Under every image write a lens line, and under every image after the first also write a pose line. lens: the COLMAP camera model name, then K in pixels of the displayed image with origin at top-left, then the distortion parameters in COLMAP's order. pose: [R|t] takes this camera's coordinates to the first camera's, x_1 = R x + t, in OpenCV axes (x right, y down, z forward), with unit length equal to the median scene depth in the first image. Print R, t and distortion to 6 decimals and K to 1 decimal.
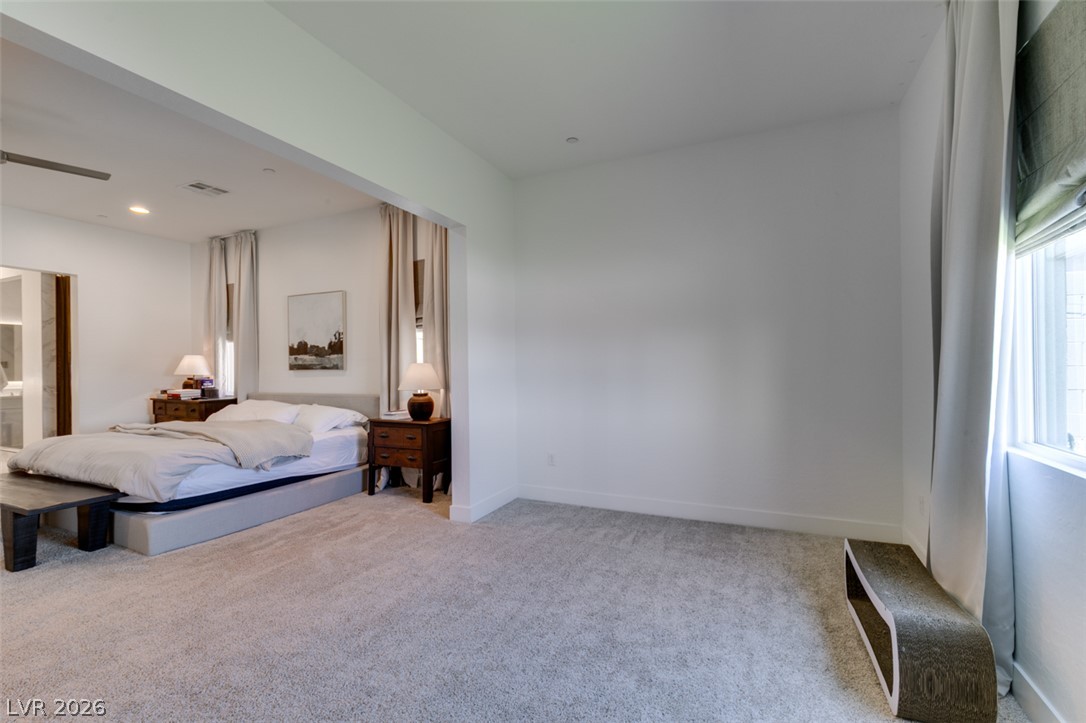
lens RADIAL K [[485.9, 0, 566.3], [0, 485.9, 364.4], [0, 0, 1]] dist [0.004149, -0.001993]
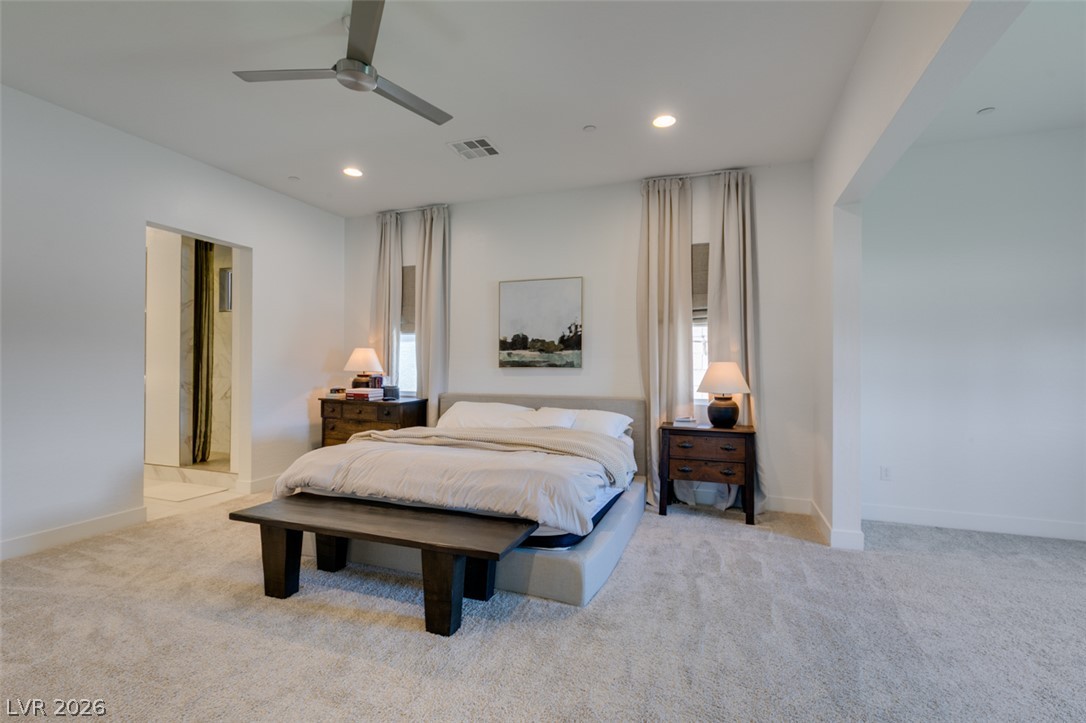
lens RADIAL K [[485.9, 0, 541.9], [0, 485.9, 366.1], [0, 0, 1]] dist [0.004149, -0.001993]
pose [[0.996339, 0.015369, 0.084102, -0.593865], [-0.015365, 0.999882, -0.000688, 0.009211], [-0.084103, -0.000607, 0.996457, 0.141868]]
